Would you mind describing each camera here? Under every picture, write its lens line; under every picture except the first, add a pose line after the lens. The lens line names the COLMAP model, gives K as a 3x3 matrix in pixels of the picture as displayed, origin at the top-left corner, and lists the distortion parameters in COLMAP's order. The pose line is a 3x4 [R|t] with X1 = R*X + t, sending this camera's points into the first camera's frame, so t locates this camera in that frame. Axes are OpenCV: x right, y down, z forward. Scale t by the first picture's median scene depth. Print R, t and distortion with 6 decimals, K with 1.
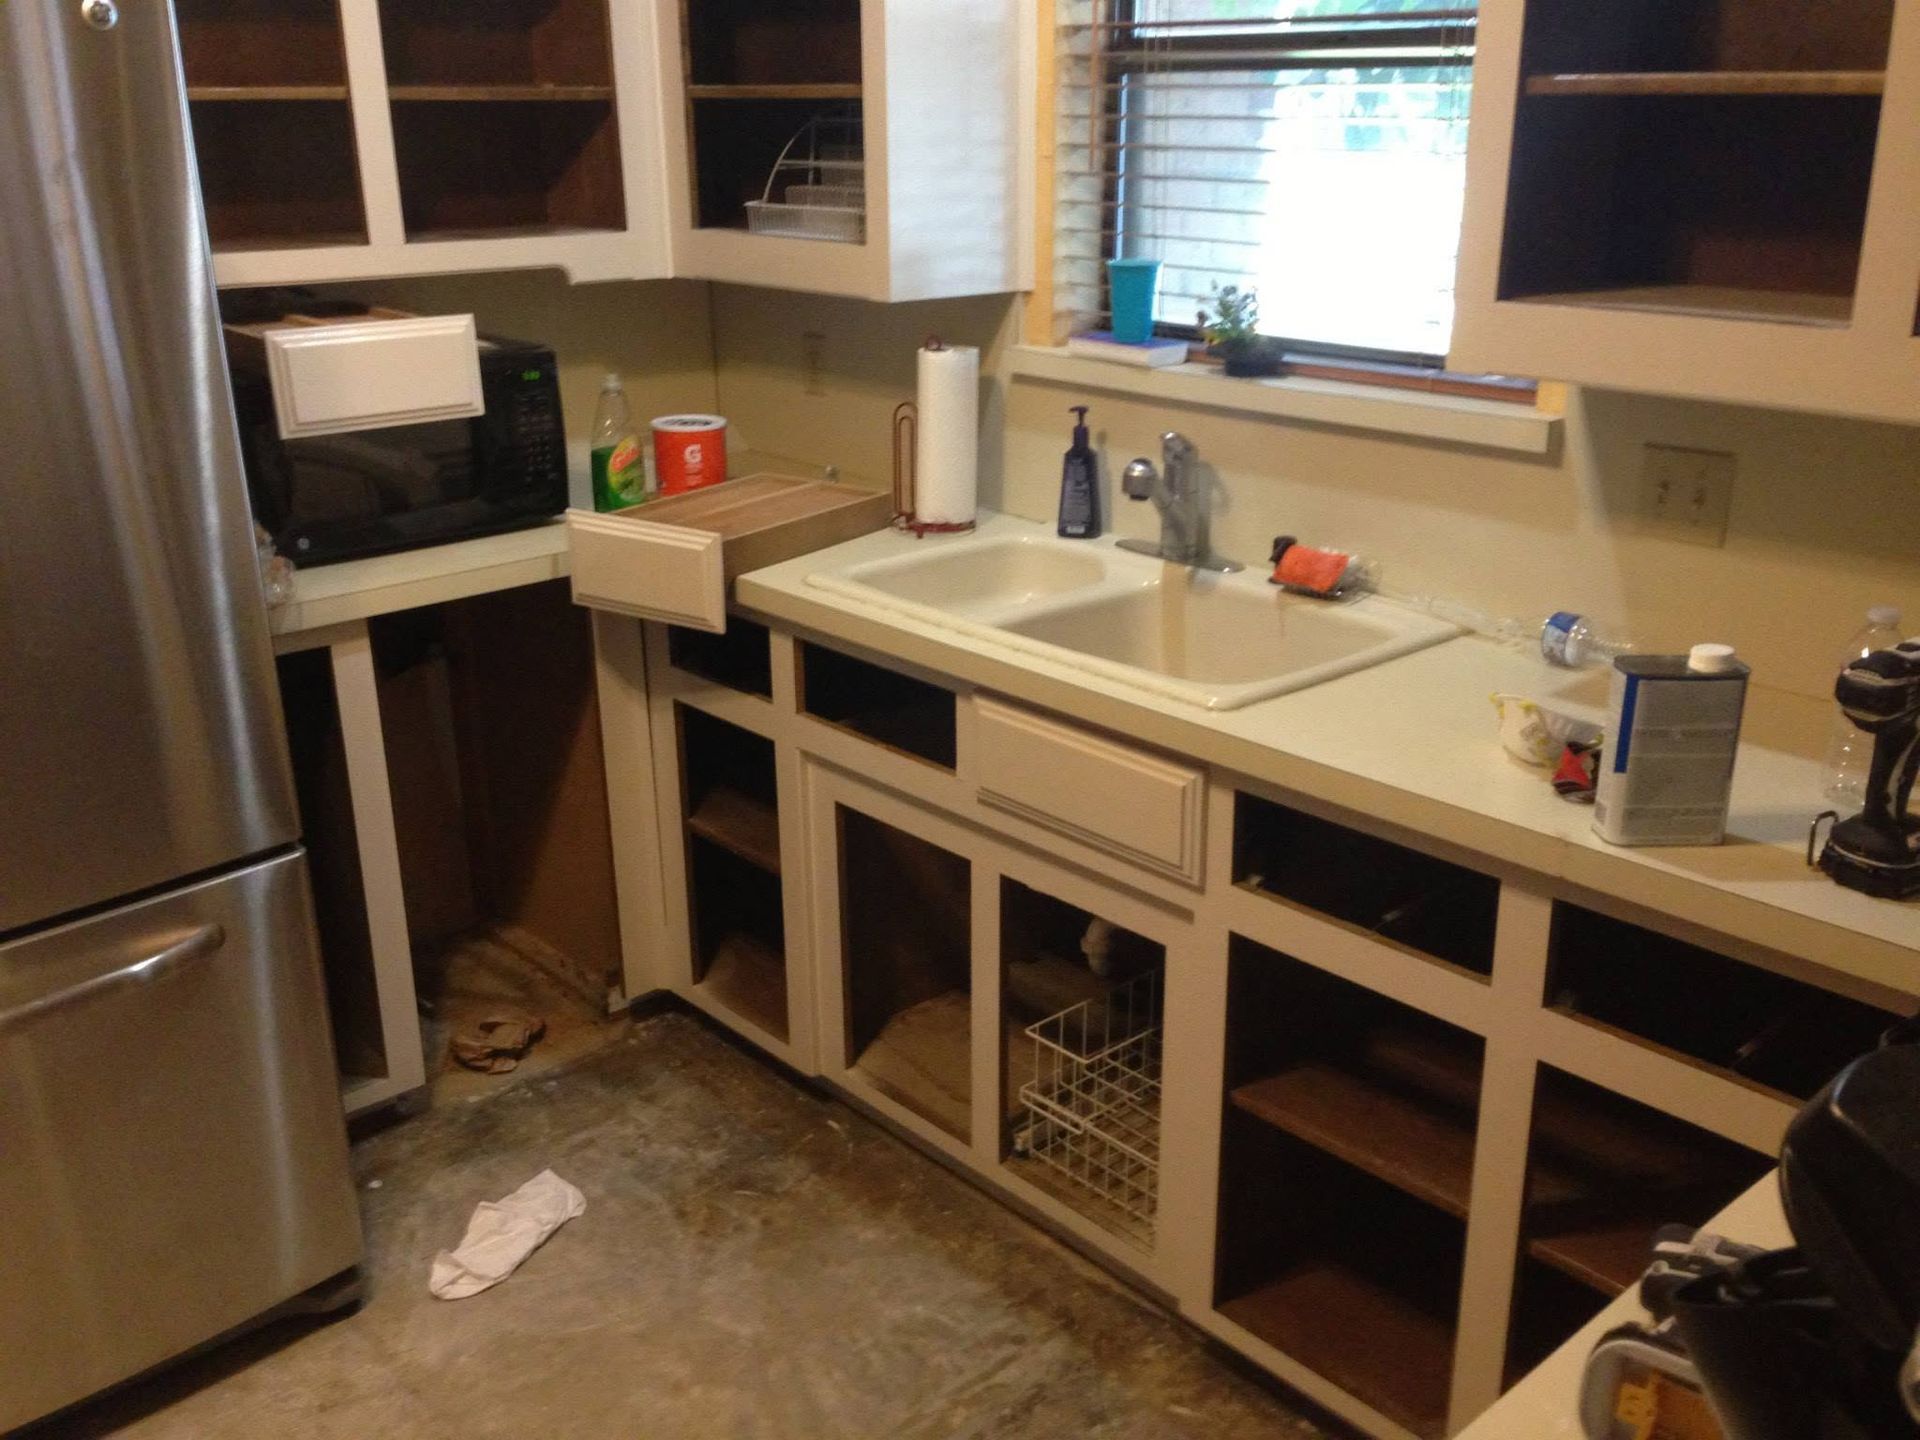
lens RADIAL K [[1740.5, 0, 965.7], [0, 1740.5, 724.2], [0, 0, 1]] dist [0.186372, -0.312435]
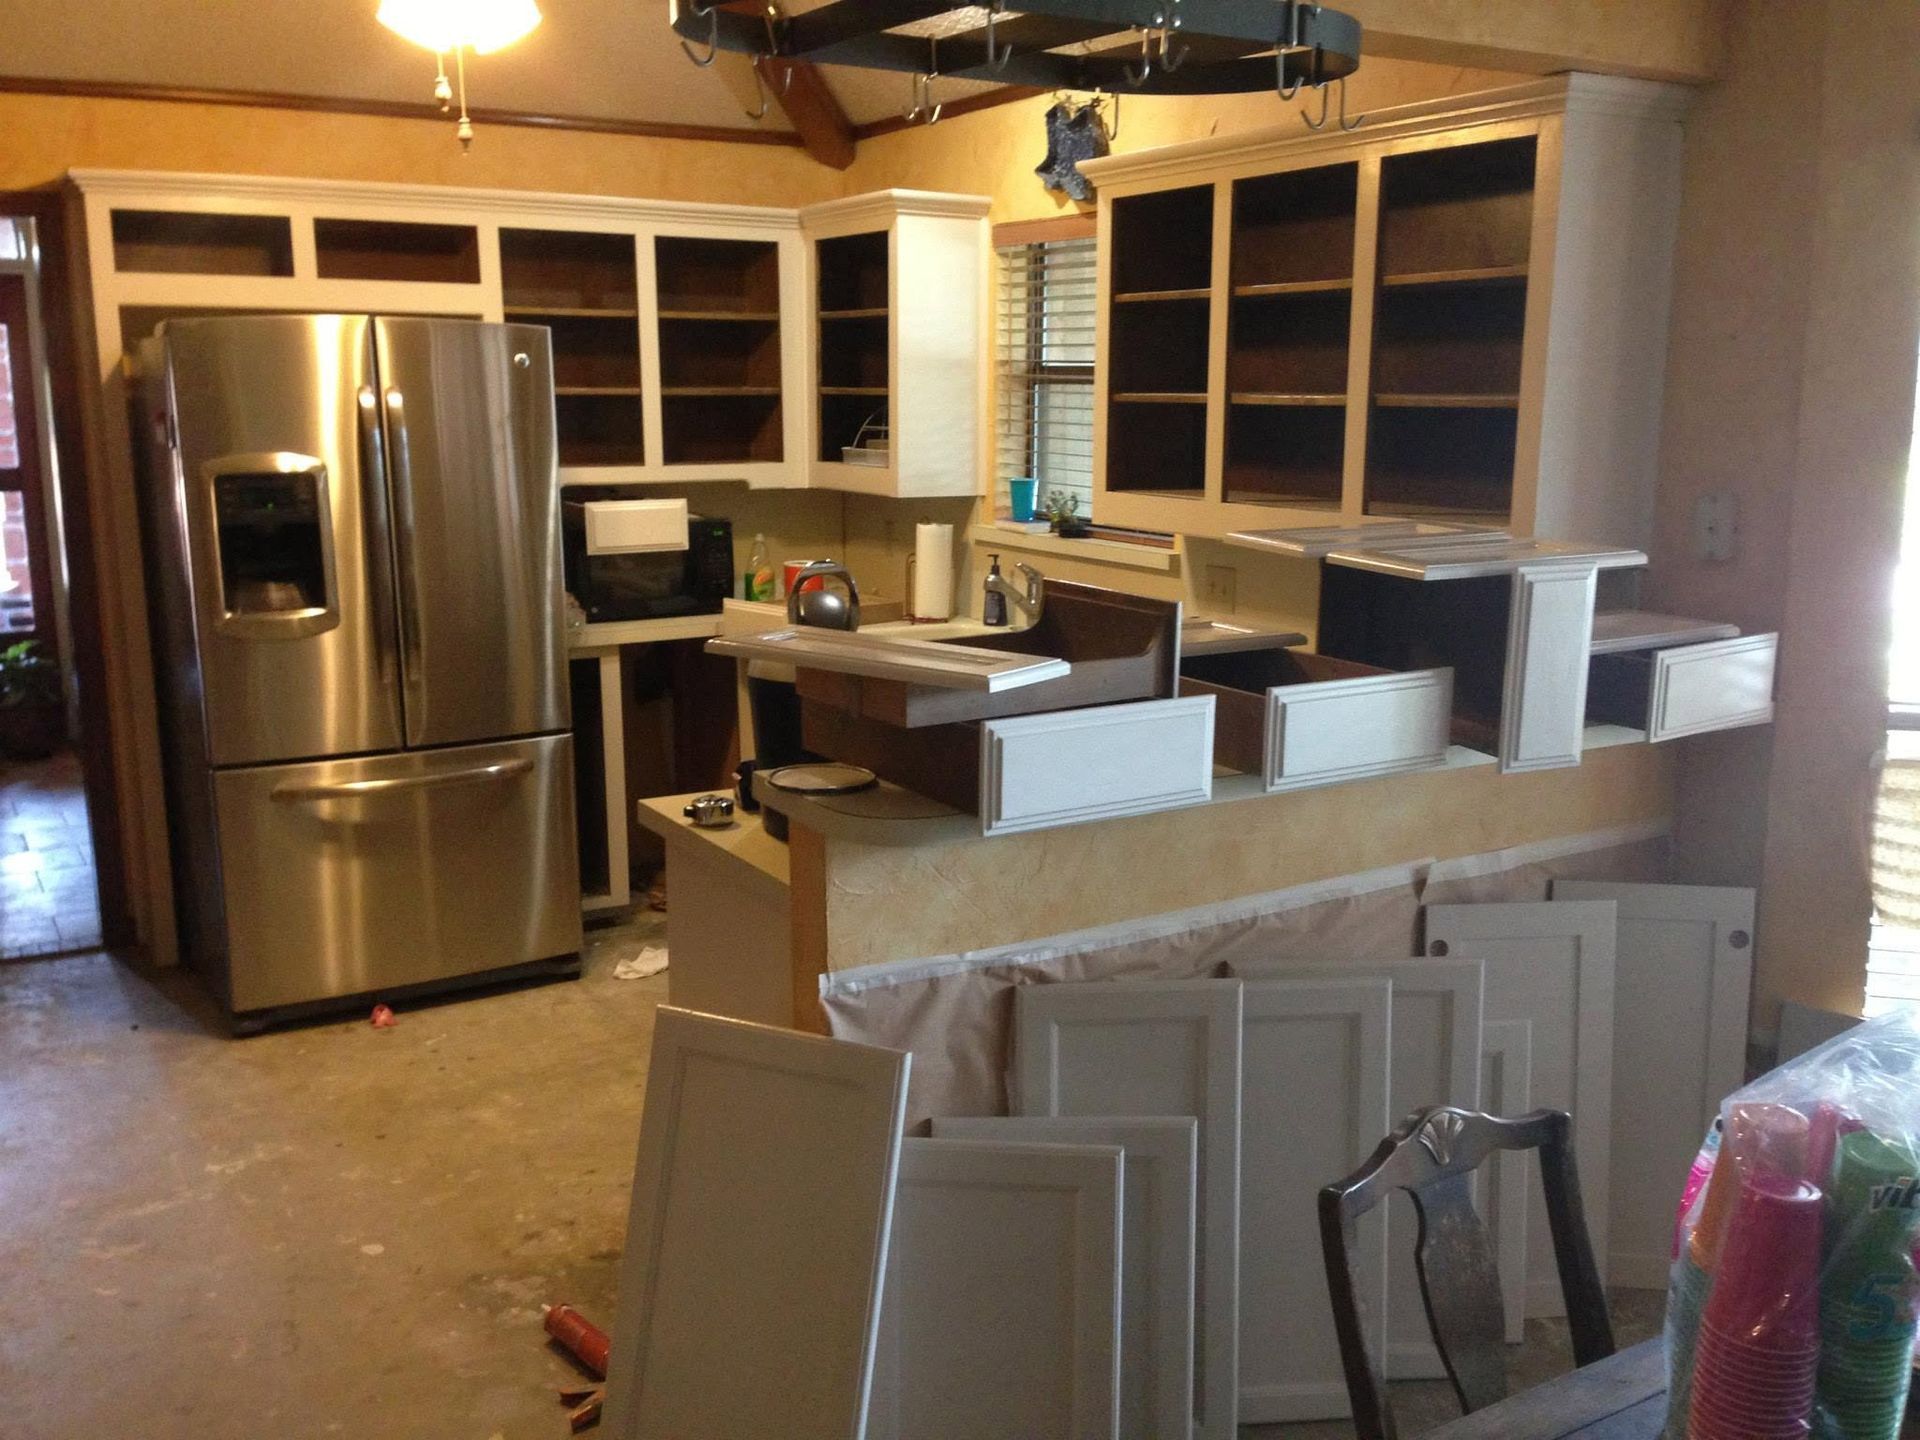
lens RADIAL K [[1733.5, 0, 961.9], [0, 1733.5, 735.0], [0, 0, 1]] dist [0.103902, -0.208810]
pose [[0.980365, 0.047948, -0.191272, 0.381022], [-0.073744, 0.988753, -0.130113, 0.242152], [0.182882, 0.141663, 0.972875, -0.743873]]
